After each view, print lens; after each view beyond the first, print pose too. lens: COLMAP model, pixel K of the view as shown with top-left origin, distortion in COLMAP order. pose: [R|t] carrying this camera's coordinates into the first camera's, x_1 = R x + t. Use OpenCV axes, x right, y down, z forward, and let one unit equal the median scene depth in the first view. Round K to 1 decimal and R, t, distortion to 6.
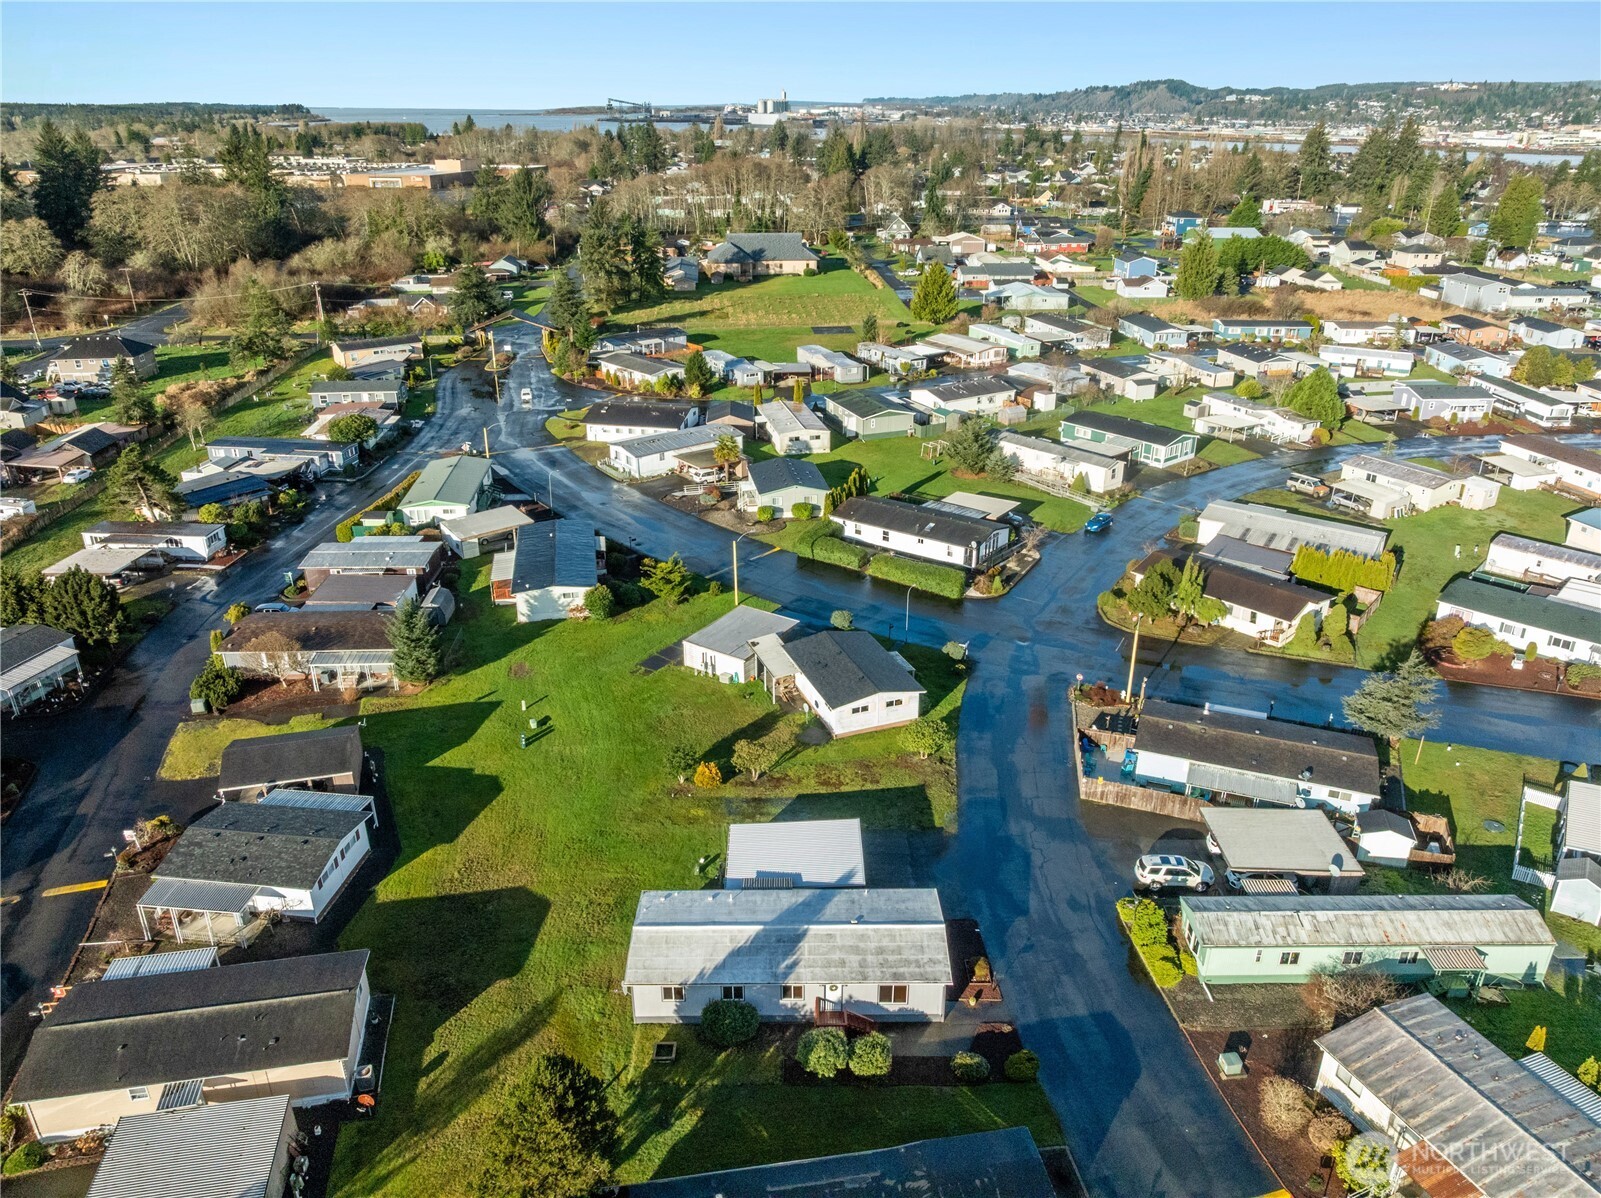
lens RADIAL K [[1114.9, 0, 800.5], [0, 1114.9, 599.0], [0, 0, 1]] dist [-0.018912, -0.035459]
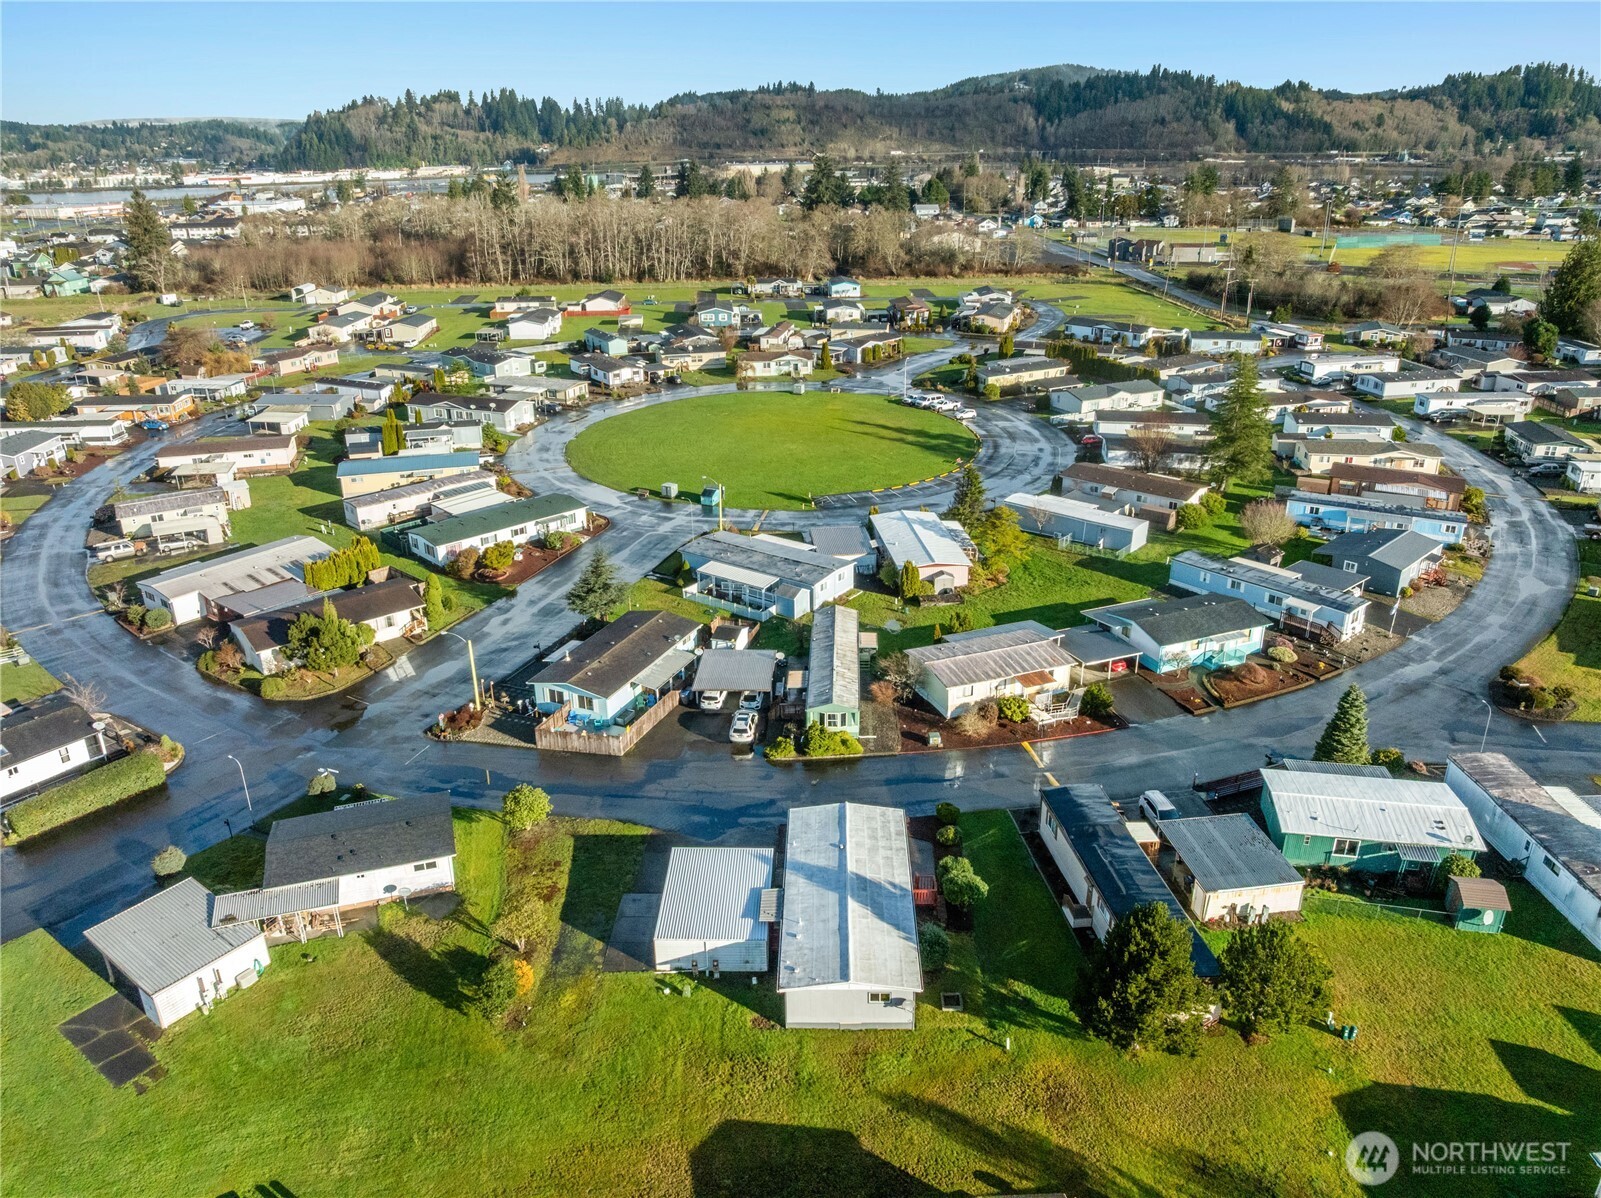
lens RADIAL K [[1114.9, 0, 800.5], [0, 1114.9, 599.0], [0, 0, 1]] dist [-0.018912, -0.035459]
pose [[0.030540, -0.388380, 0.920993, -0.856959], [0.417758, 0.842044, 0.341235, -0.311768], [-0.908045, 0.374331, 0.187965, 0.689061]]
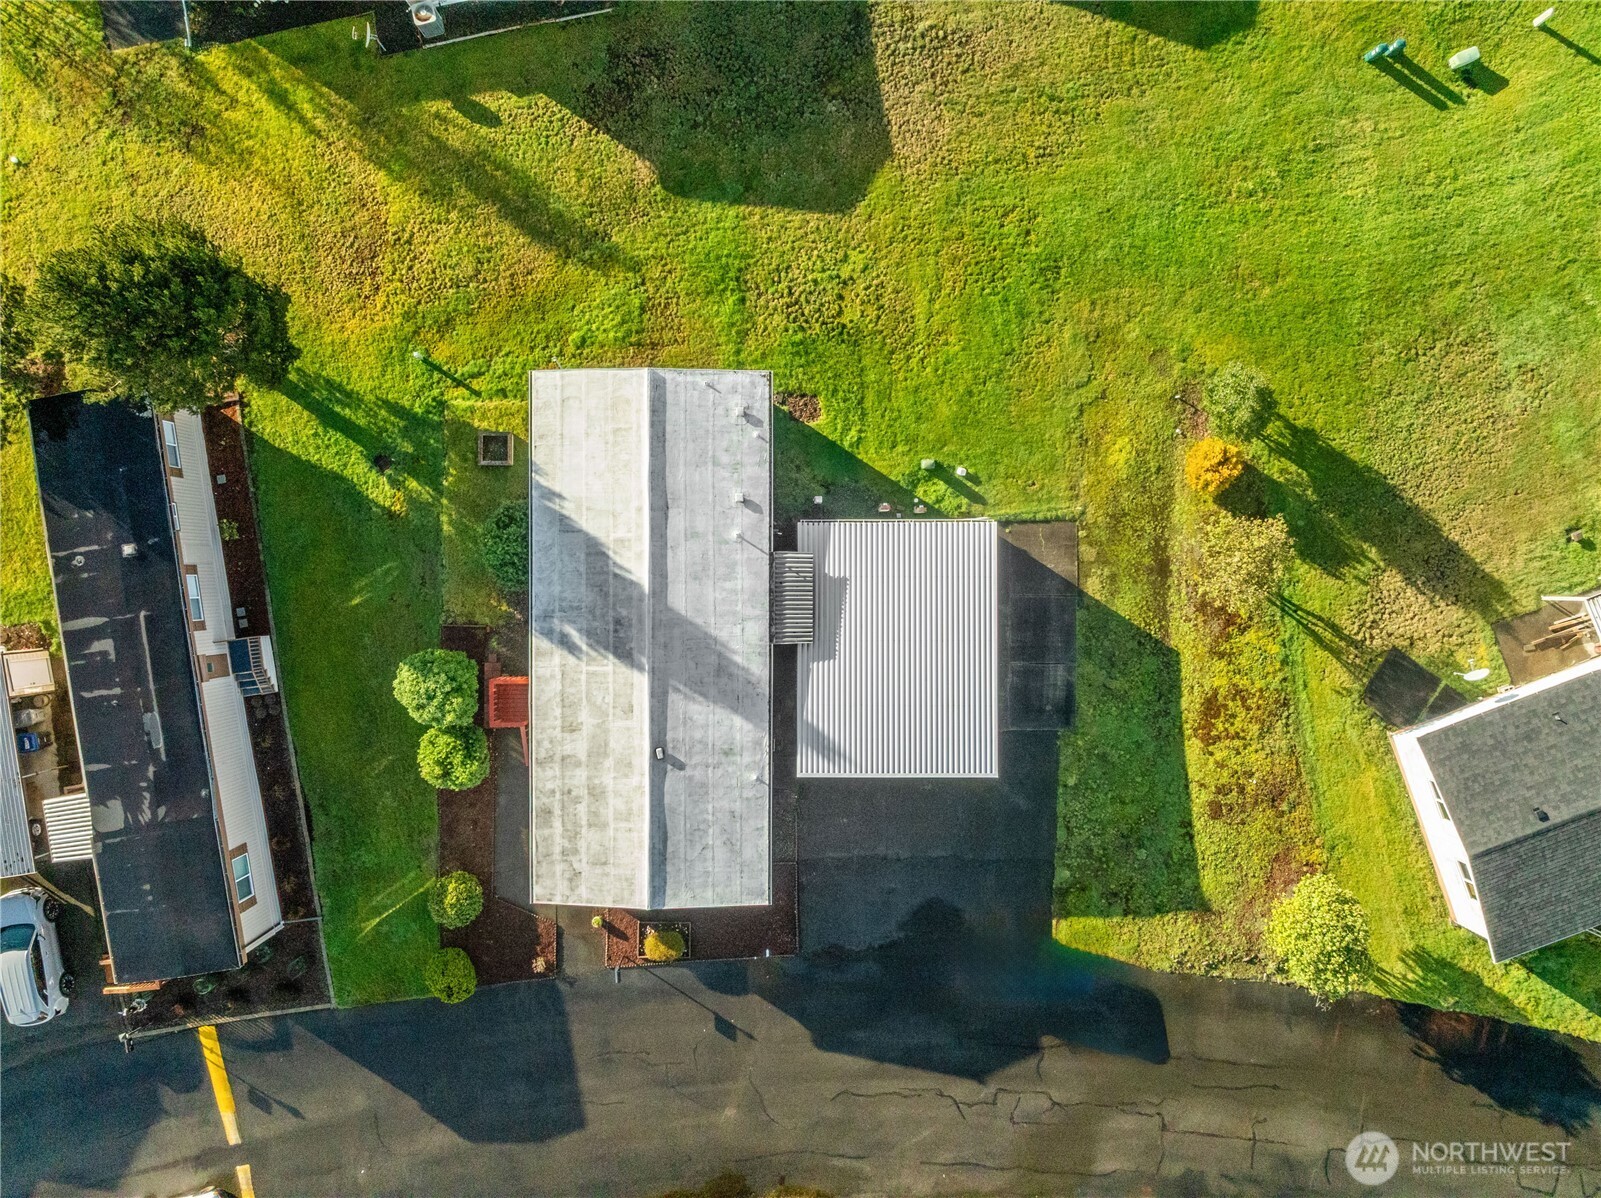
lens RADIAL K [[1110.5, 0, 800.5], [0, 1110.5, 599.0], [0, 0, 1]] dist [-0.028033, -0.003791]
pose [[-0.006984, 0.999905, 0.011848, -0.035945], [-0.405501, -0.013663, 0.913992, -0.245511], [0.914068, 0.001579, 0.405558, 0.789148]]
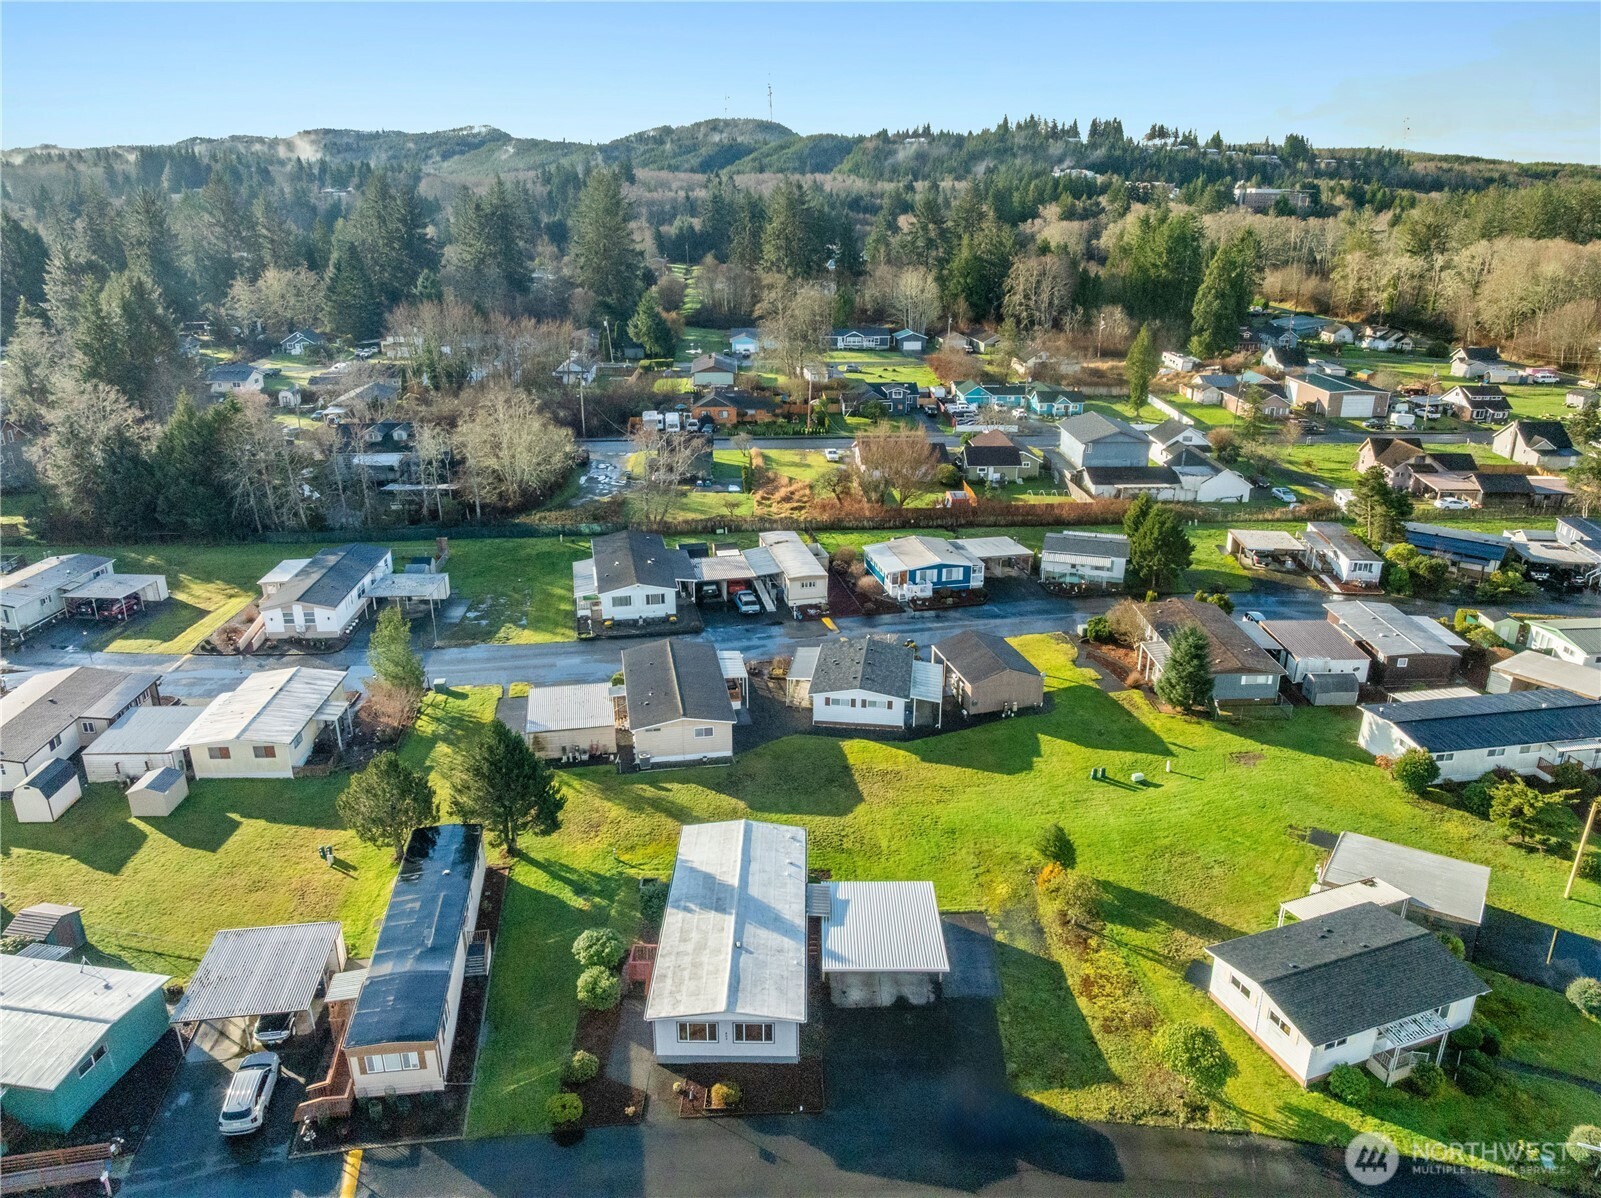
lens RADIAL K [[1114.9, 0, 800.5], [0, 1114.9, 599.0], [0, 0, 1]] dist [-0.018912, -0.035459]
pose [[-0.012425, 0.349415, -0.936886, 0.777764], [-0.411922, 0.851972, 0.323209, -0.266358], [0.911135, 0.389939, 0.133346, 0.765193]]
